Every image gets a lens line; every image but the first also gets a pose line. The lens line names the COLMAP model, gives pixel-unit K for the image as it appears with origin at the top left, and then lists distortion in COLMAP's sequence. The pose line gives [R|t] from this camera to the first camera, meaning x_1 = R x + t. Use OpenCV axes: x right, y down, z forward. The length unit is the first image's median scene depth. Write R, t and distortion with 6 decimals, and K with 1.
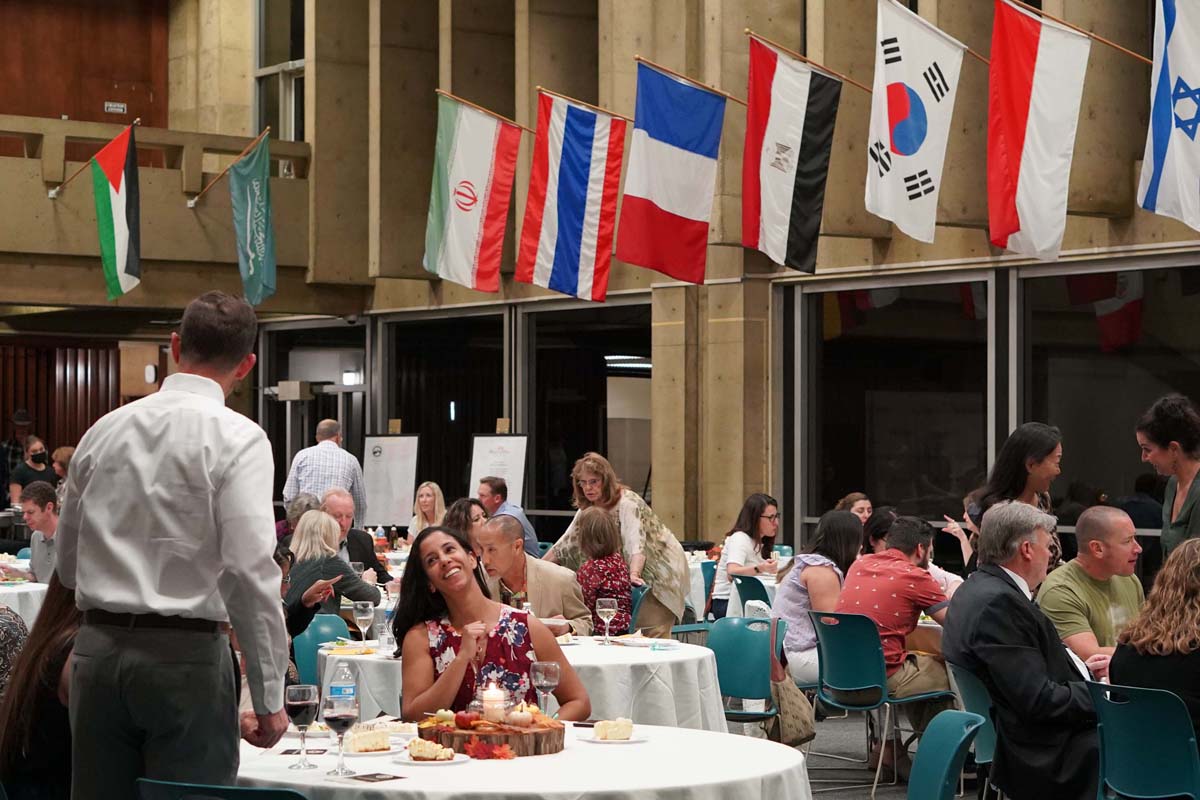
lens RADIAL K [[2581.1, 0, 605.7], [0, 2581.1, 389.4], [0, 0, 1]] dist [0.067469, 0.000000]
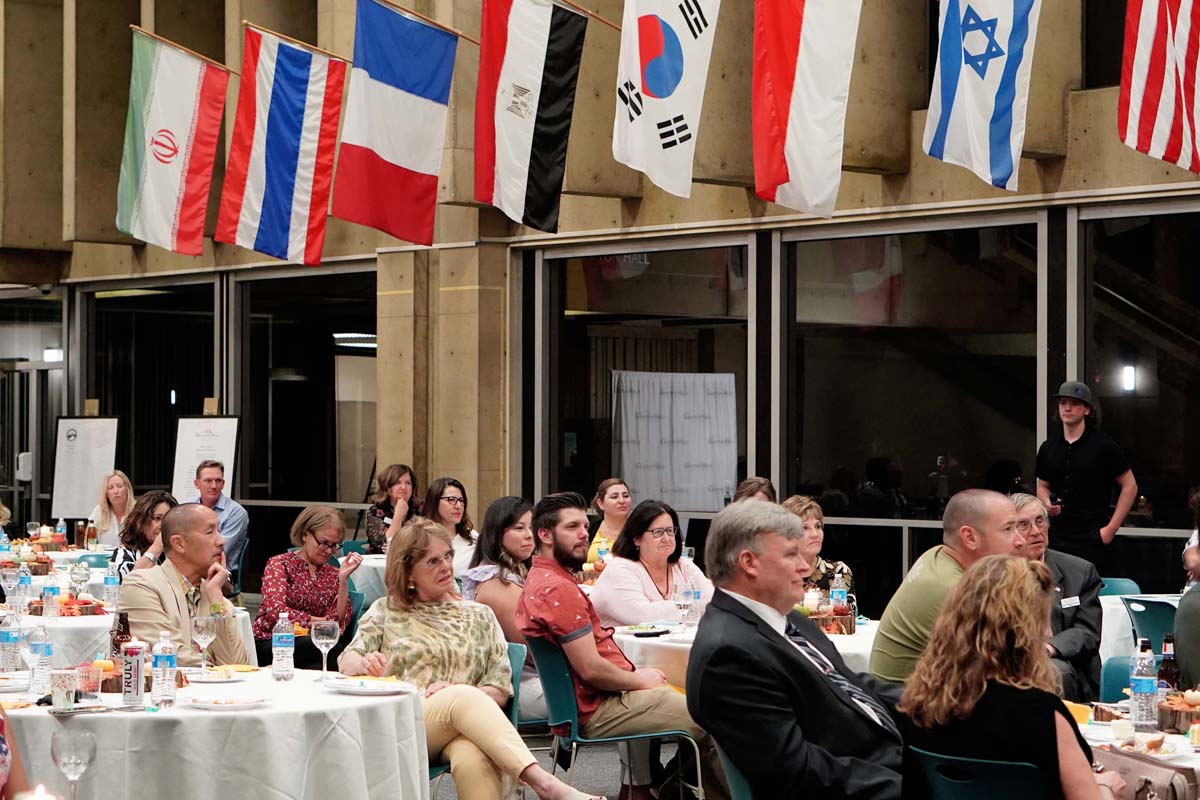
lens RADIAL K [[2581.1, 0, 597.2], [0, 2581.1, 404.8], [0, 0, 1]] dist [0.067469, 0.000000]
pose [[0.995568, 0.000946, 0.094035, 0.010661], [-0.002038, 0.999932, 0.011521, 0.003357], [-0.094018, -0.011661, 0.995502, 0.107066]]
